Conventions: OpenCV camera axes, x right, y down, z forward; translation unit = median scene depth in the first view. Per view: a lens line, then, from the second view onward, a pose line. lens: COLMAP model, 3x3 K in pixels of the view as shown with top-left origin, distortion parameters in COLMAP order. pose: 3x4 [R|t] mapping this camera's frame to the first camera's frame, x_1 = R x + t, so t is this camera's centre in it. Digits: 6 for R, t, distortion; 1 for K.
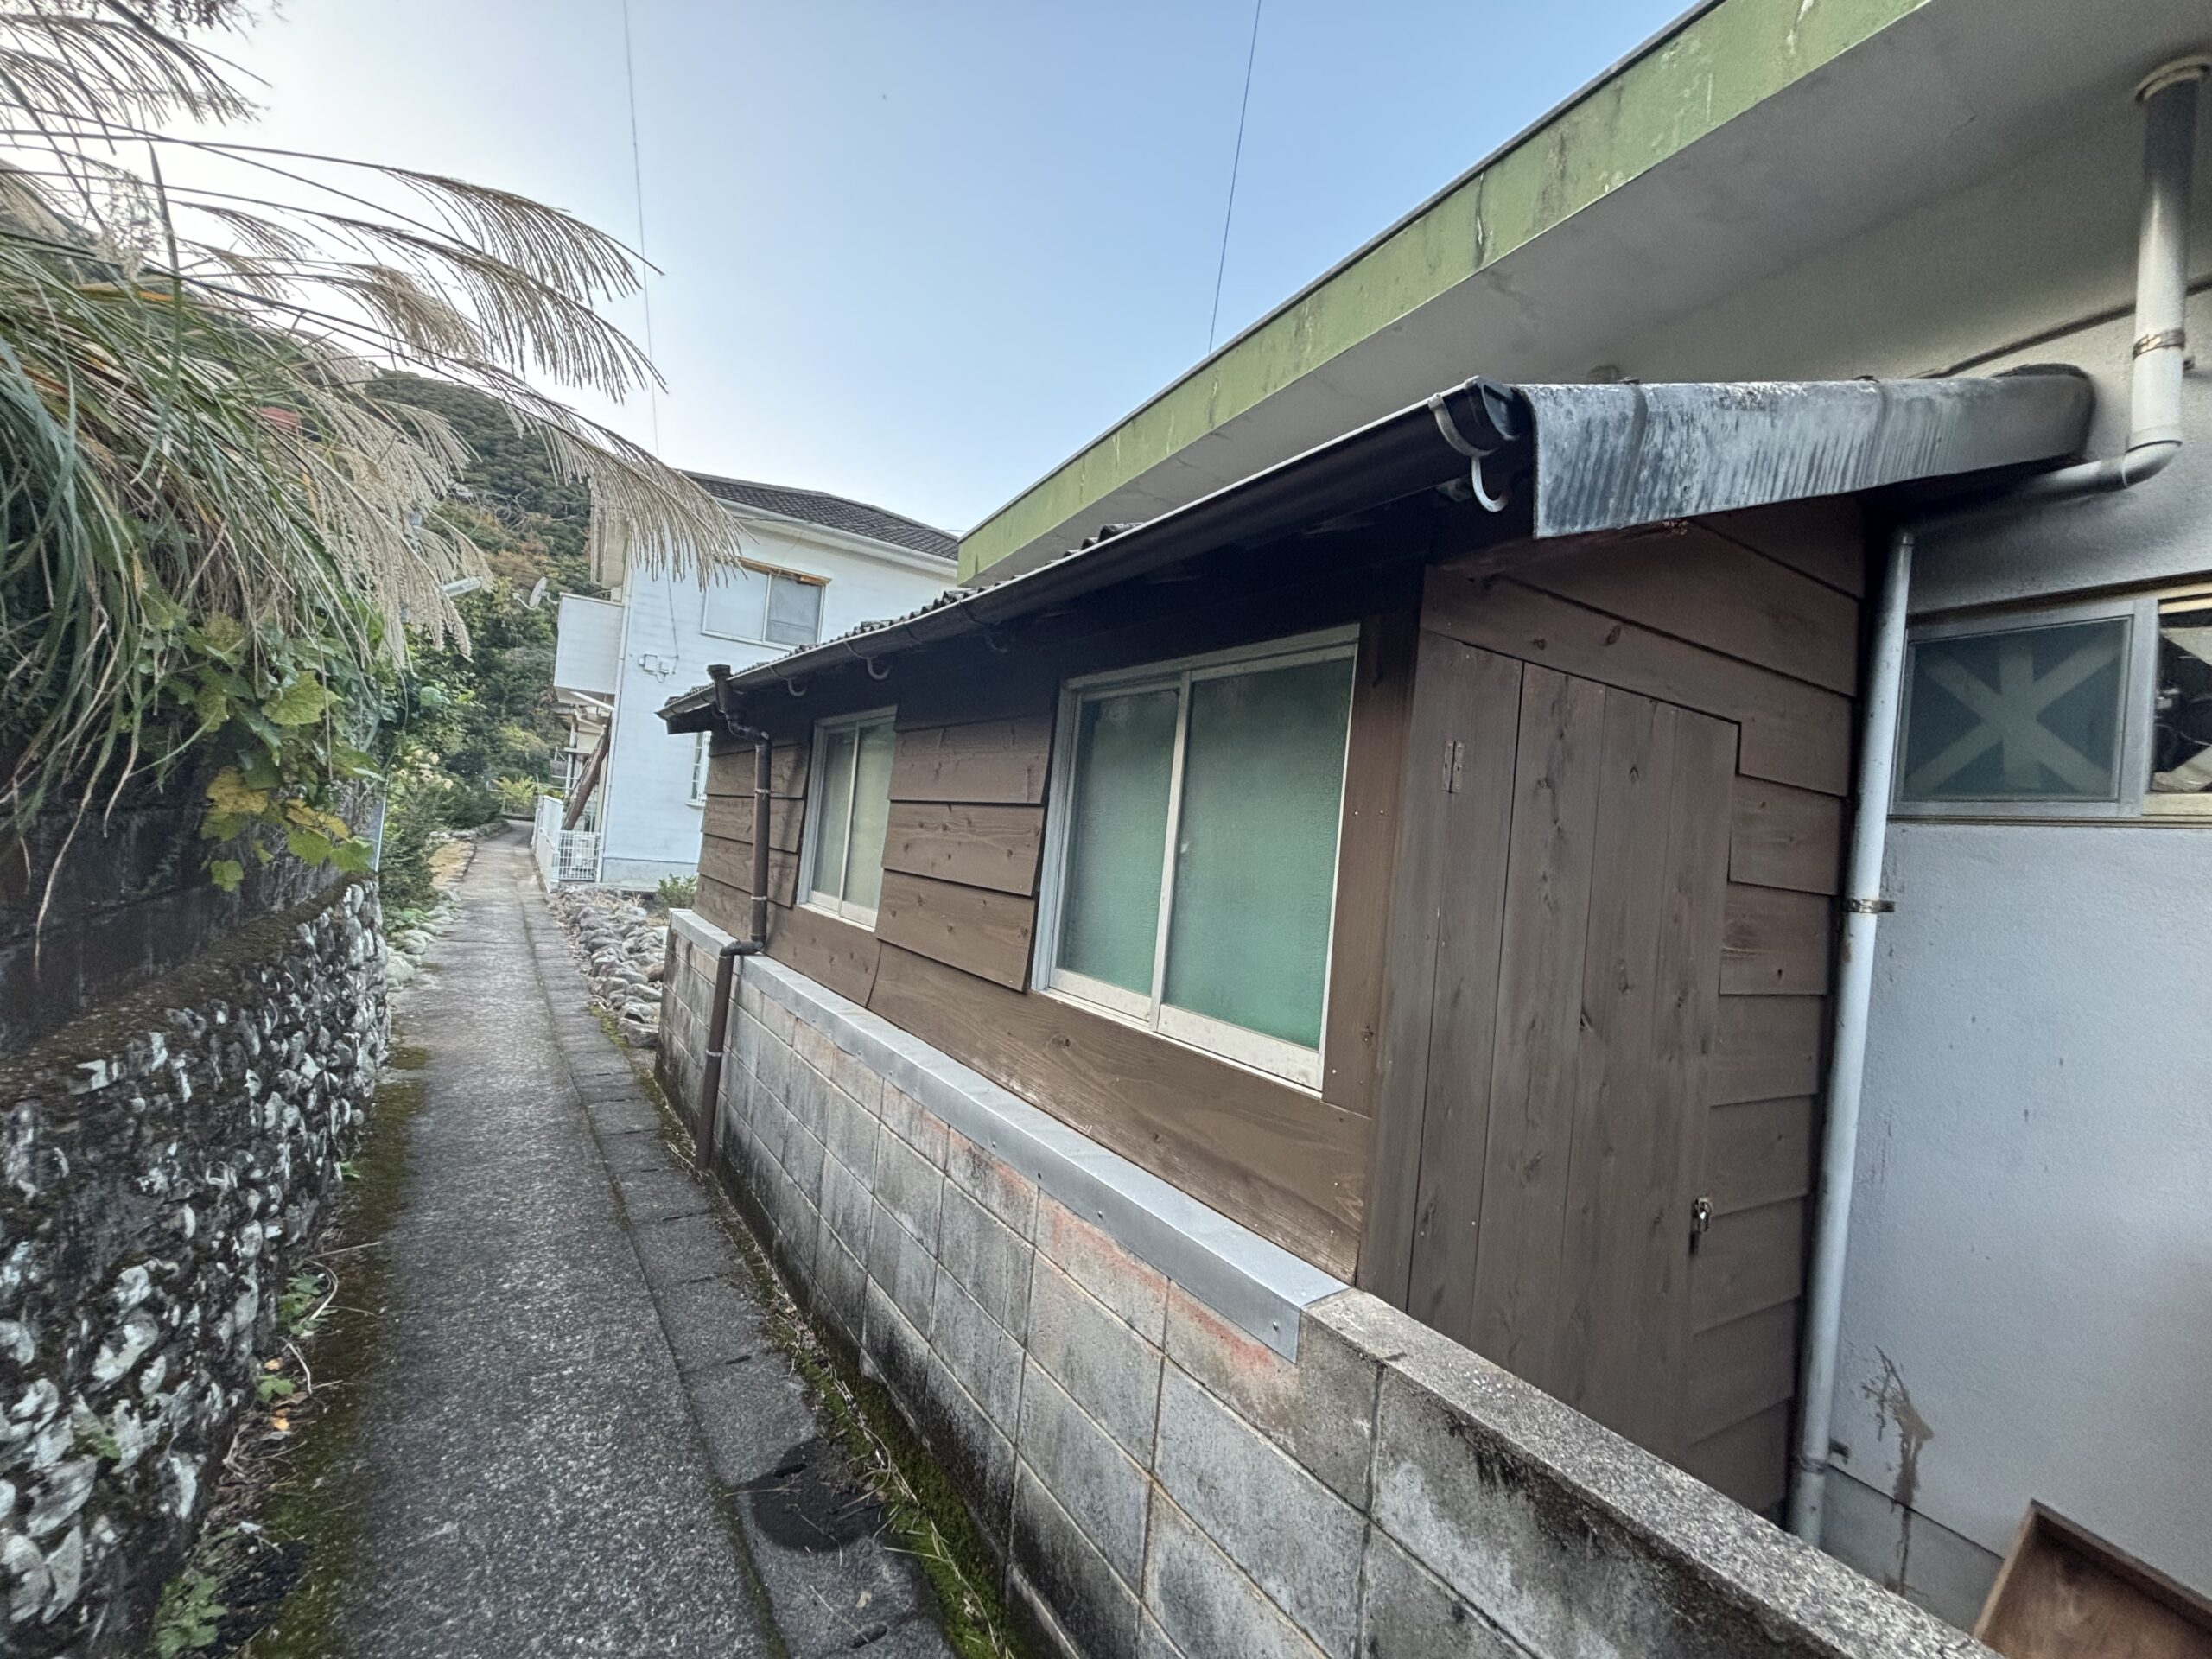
lens RADIAL K [[884.5, 0, 1101.4], [0, 884.5, 820.1], [0, 0, 1]] dist [0.000541, -0.000046]
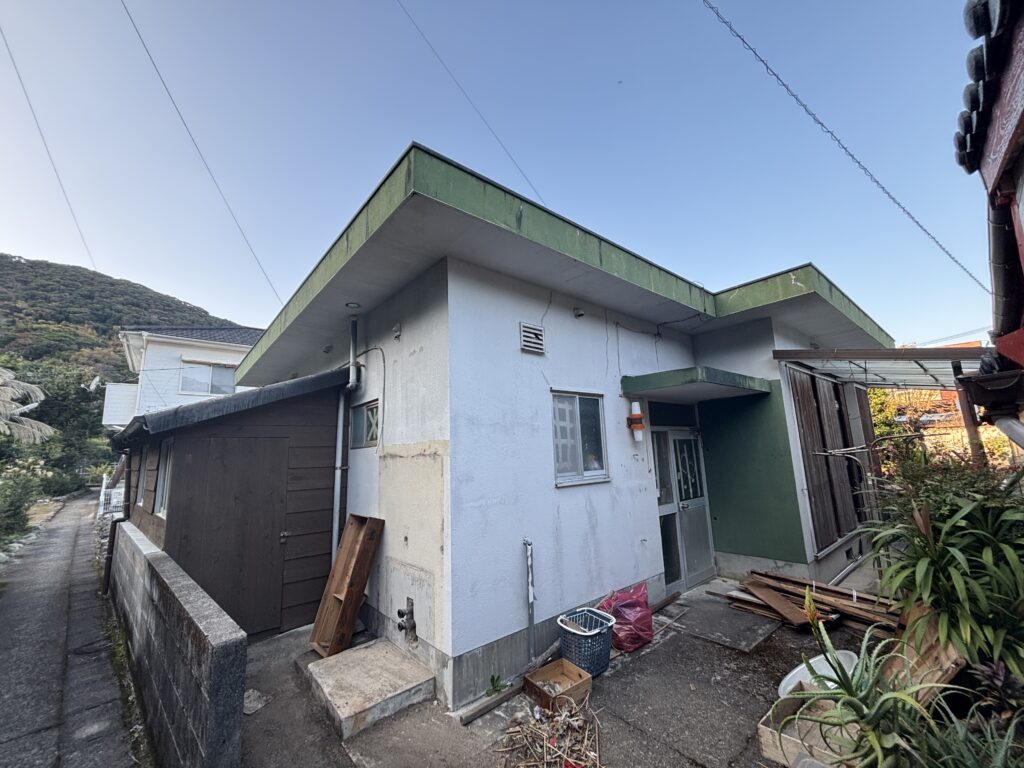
lens RADIAL K [[409.5, 0, 513.3], [0, 409.5, 384.1], [0, 0, 1]] dist [0.000541, -0.000046]
pose [[0.975368, -0.094608, 0.199264, 0.130750], [0.121498, 0.984389, -0.127340, 0.003913], [-0.184106, 0.148414, 0.971637, -0.138393]]
